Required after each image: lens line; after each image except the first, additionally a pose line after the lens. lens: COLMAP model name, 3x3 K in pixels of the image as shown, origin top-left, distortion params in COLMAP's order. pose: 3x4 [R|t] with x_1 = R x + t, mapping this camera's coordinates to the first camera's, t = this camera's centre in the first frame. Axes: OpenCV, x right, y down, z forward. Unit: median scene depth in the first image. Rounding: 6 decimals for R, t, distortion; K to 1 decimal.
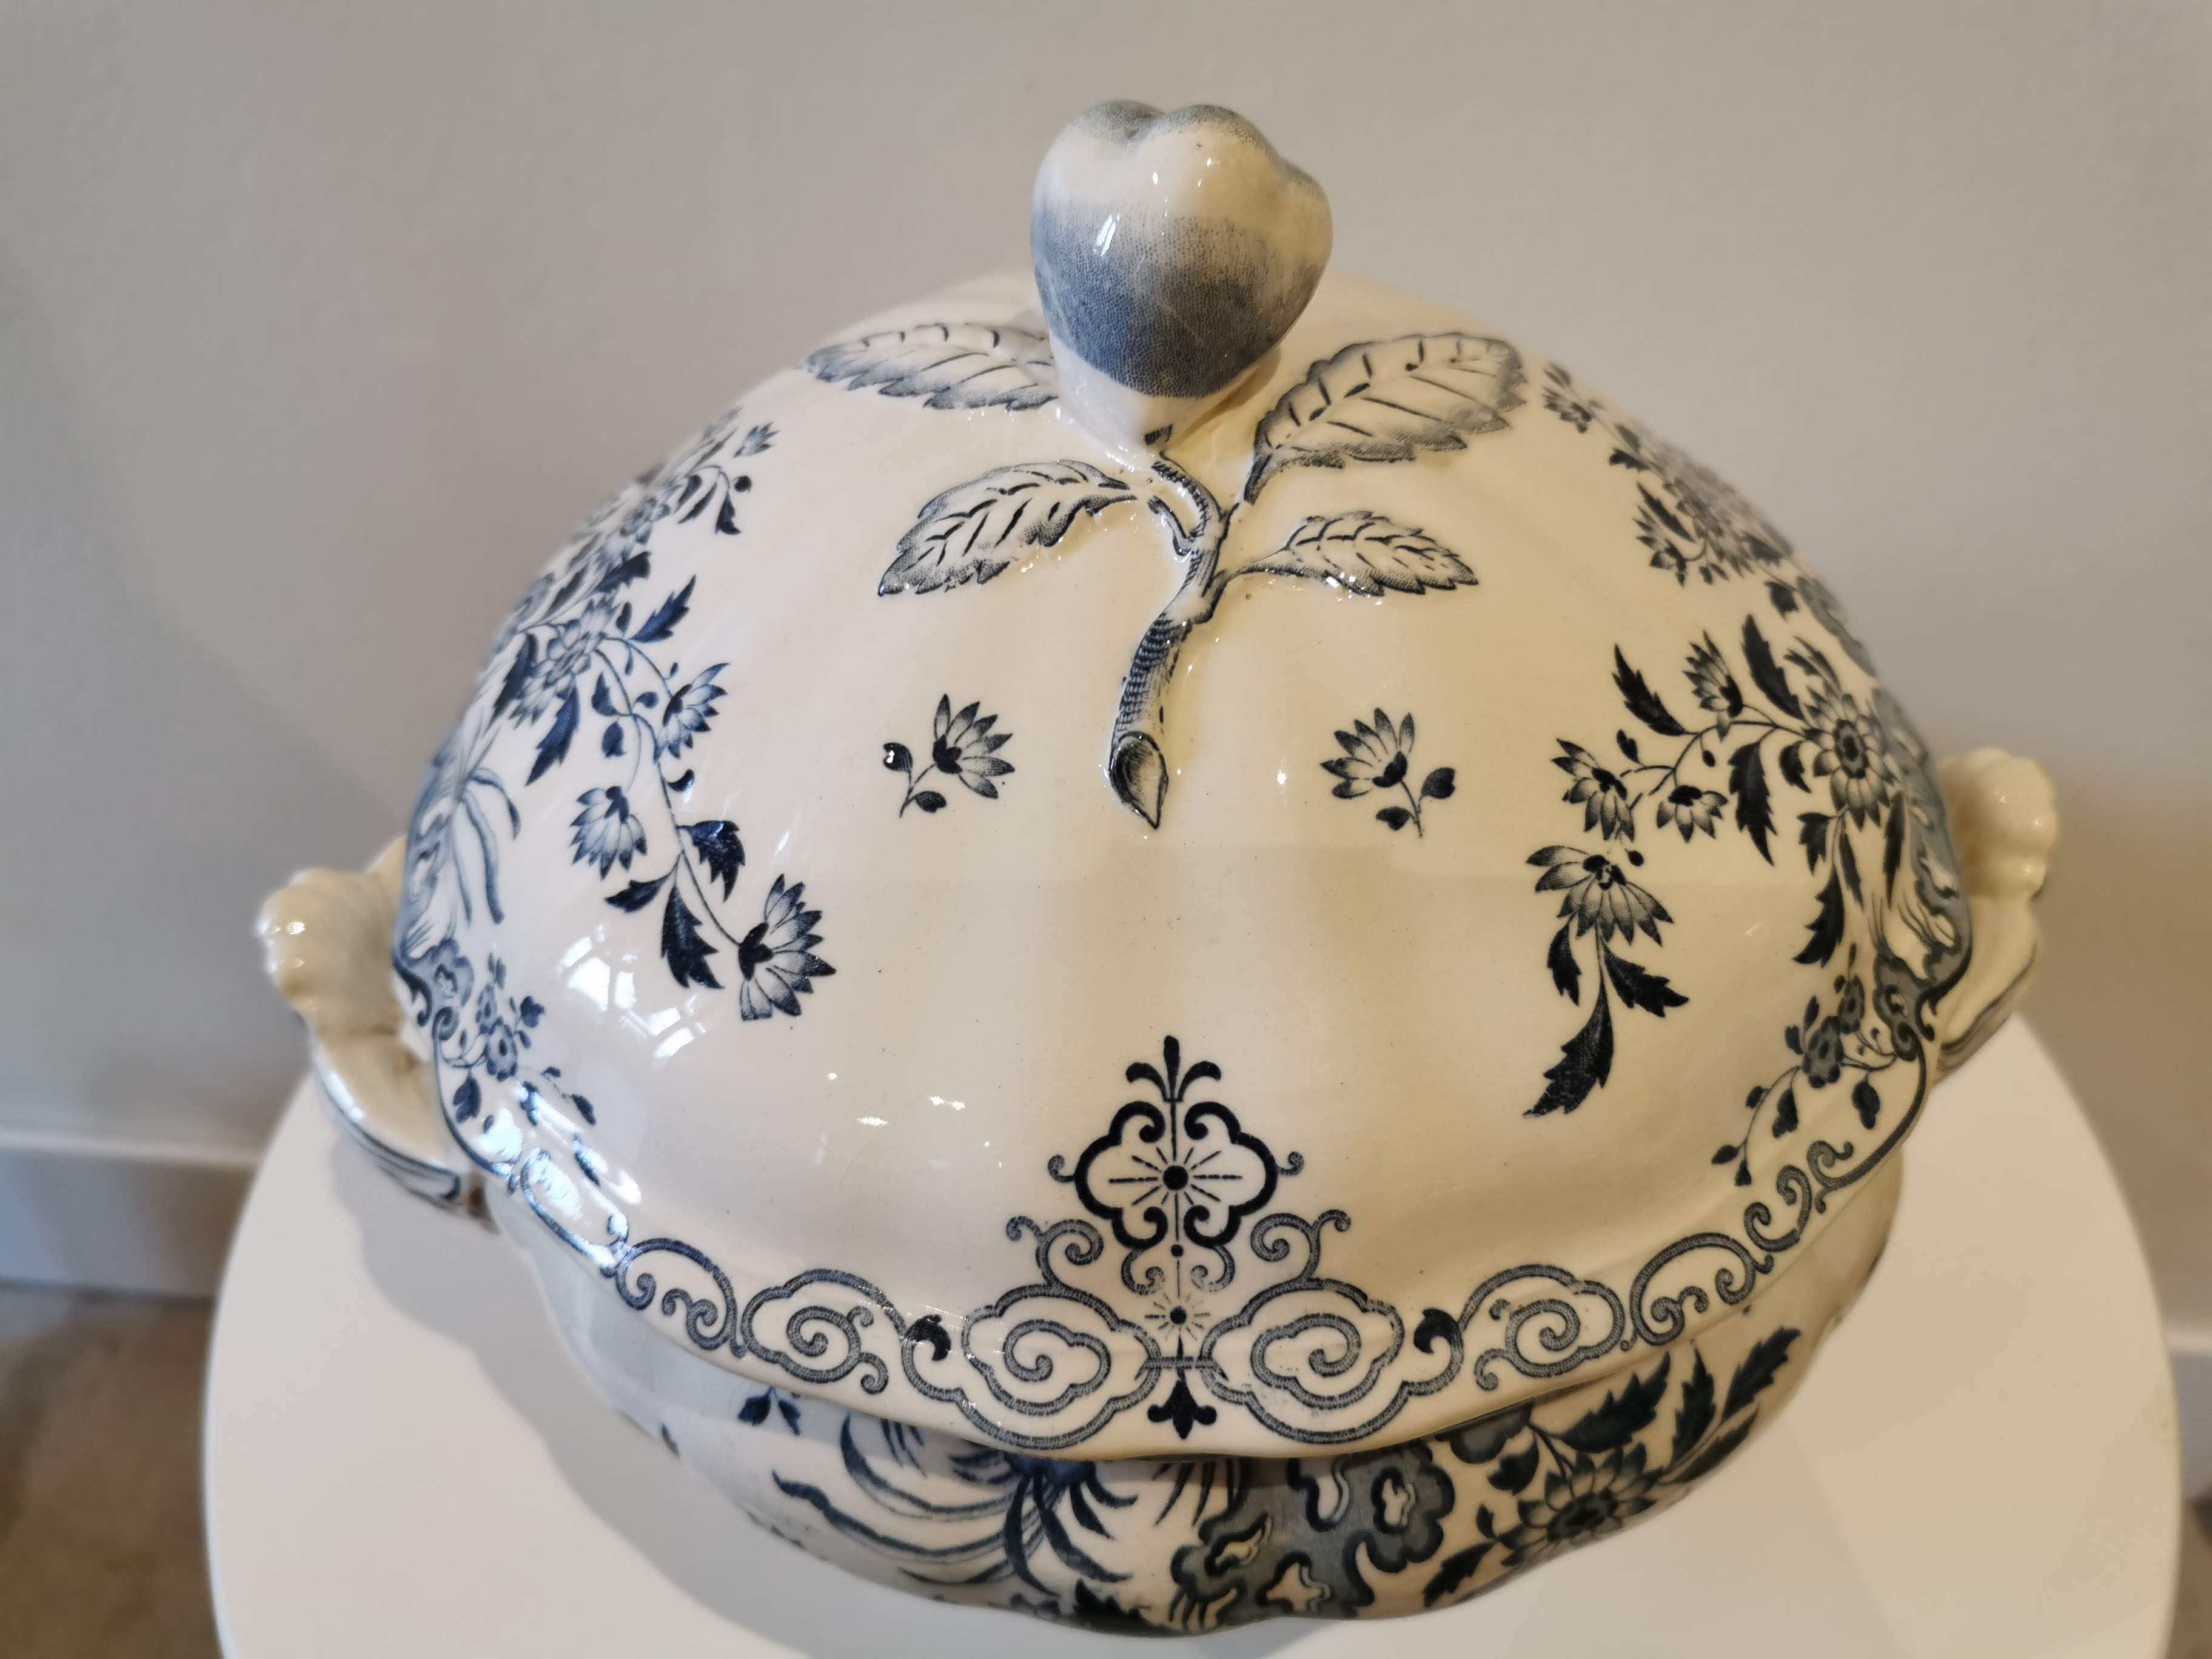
lens RADIAL K [[1775.9, 0, 1092.5], [0, 1775.9, 822.7], [0, 0, 1]] dist [0.007444, -0.002391]
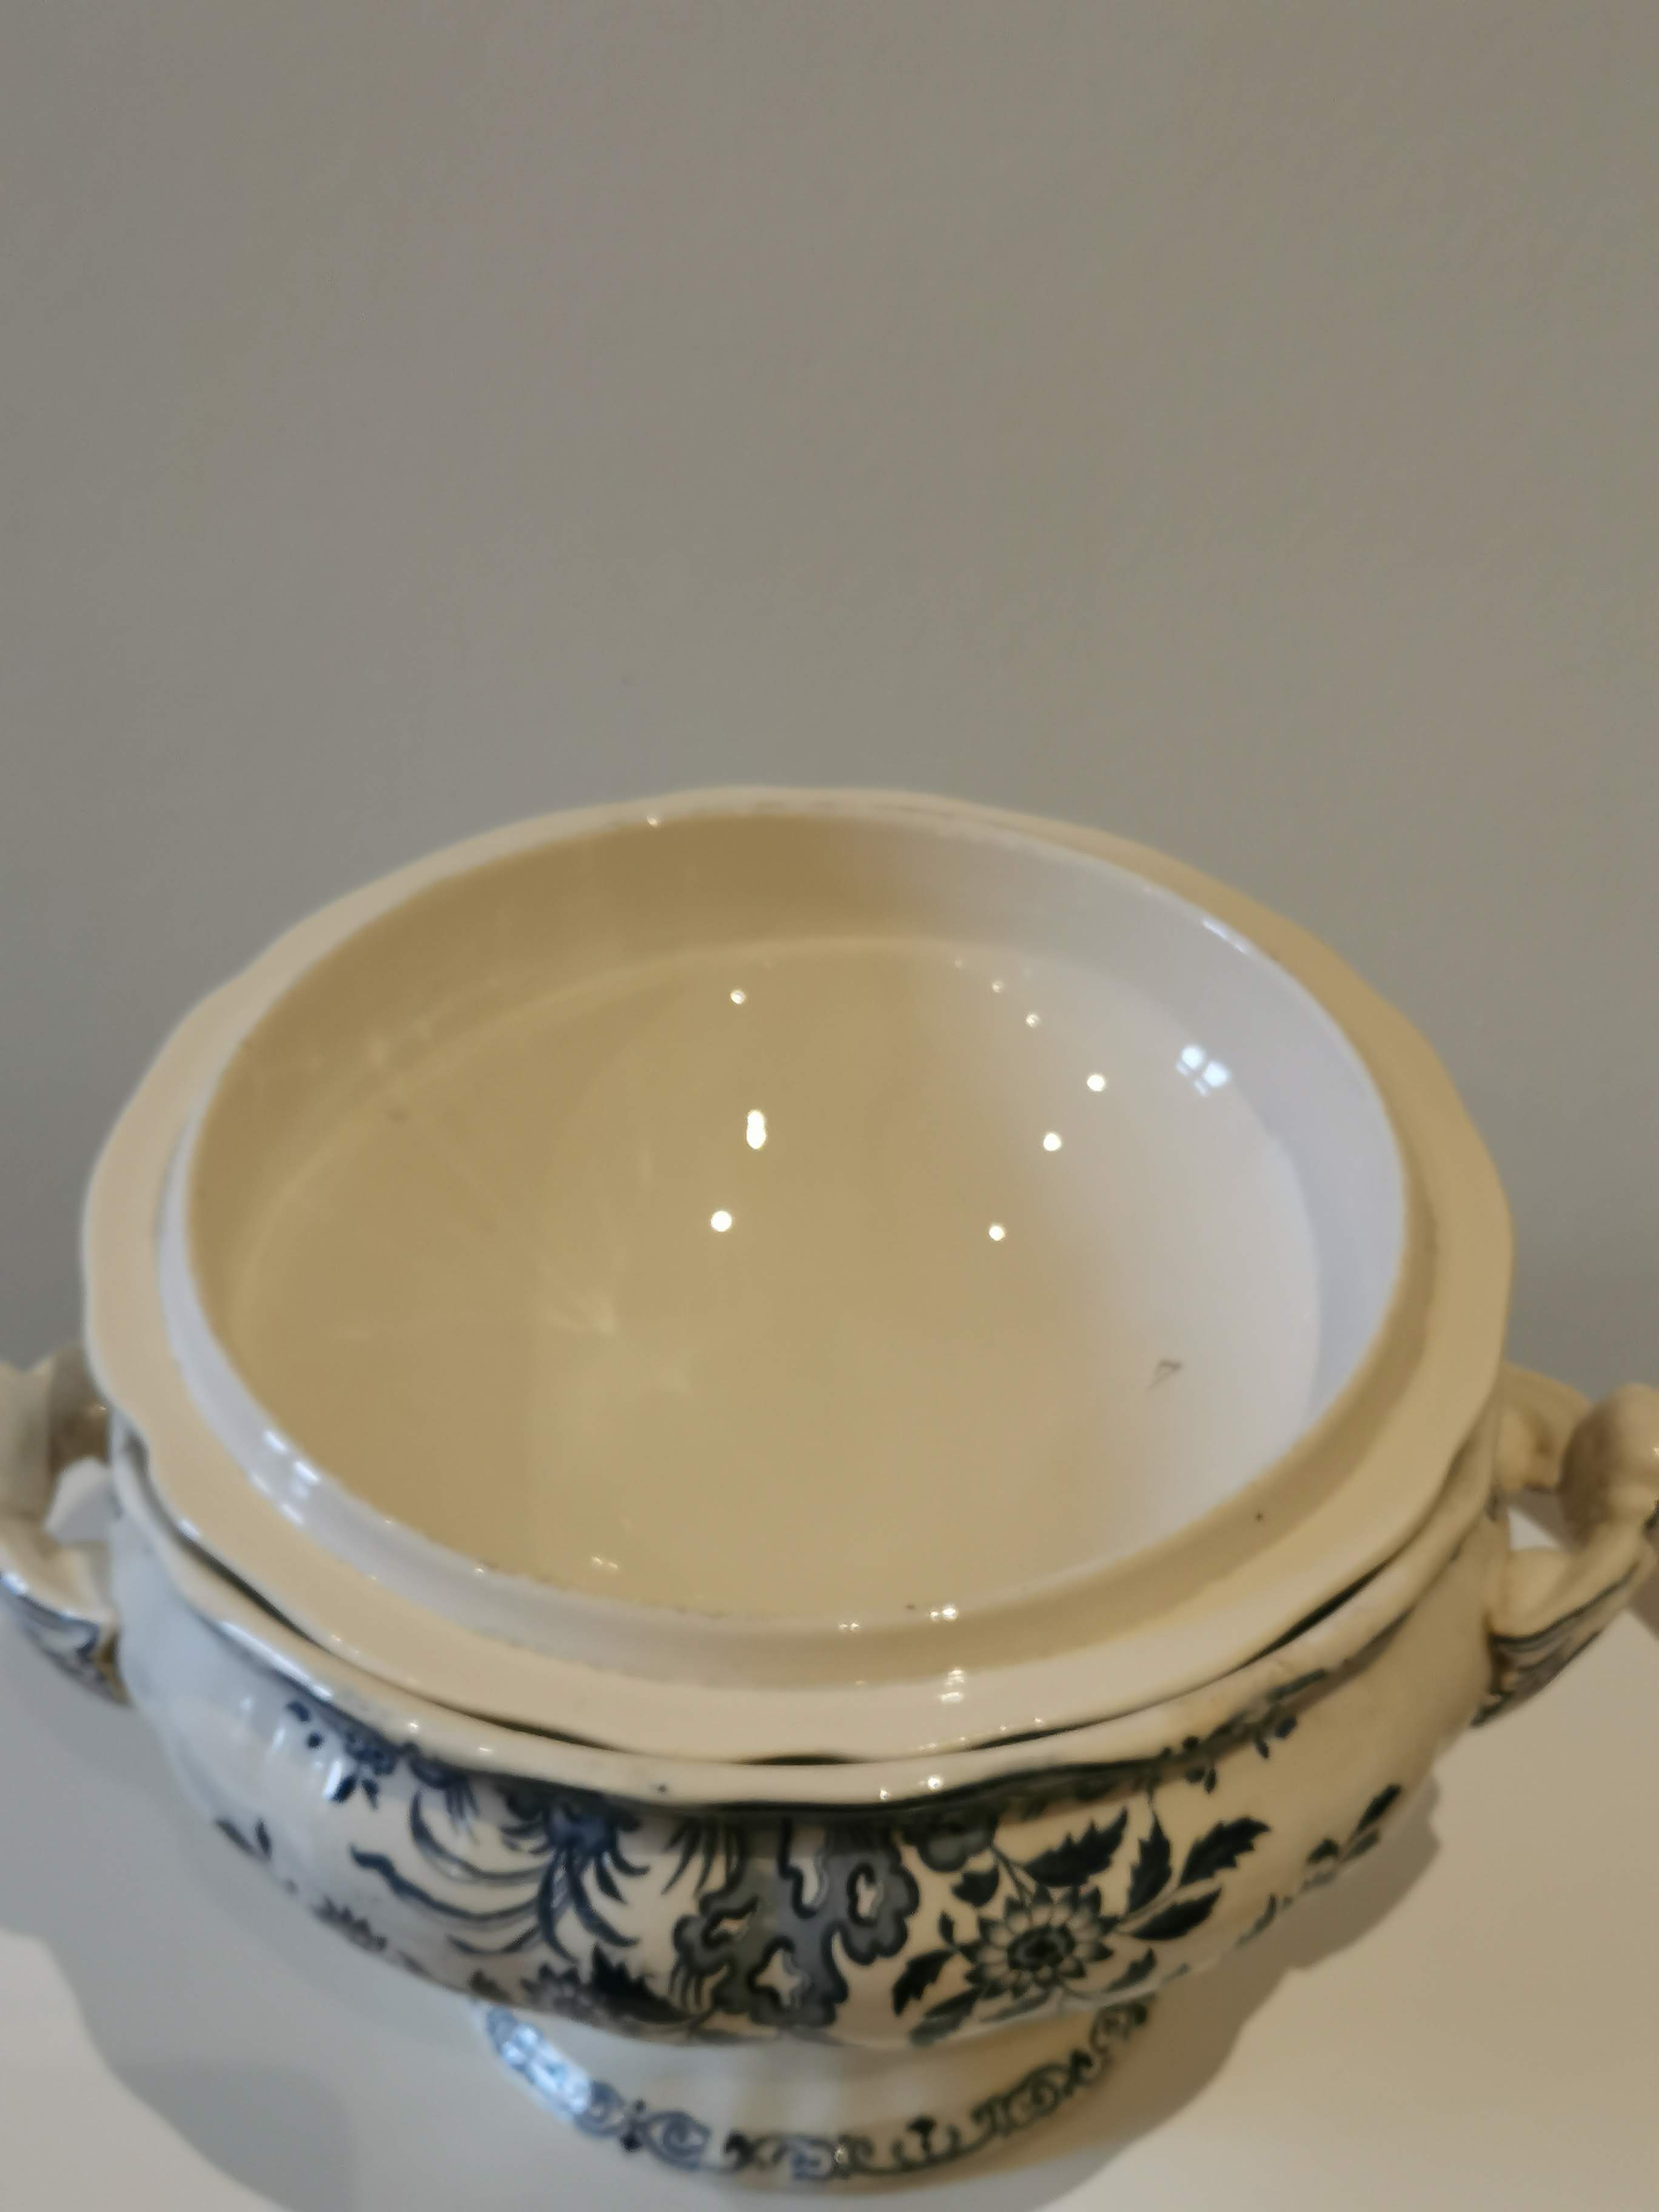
lens RADIAL K [[3240.8, 0, 818.2], [0, 3240.8, 1119.8], [0, 0, 1]] dist [0.004910, 0.000000]
pose [[0.993397, 0.075858, -0.086075, 0.283985], [-0.091747, 0.975702, -0.198967, 0.311391], [0.068891, 0.205550, 0.976219, -1.202617]]
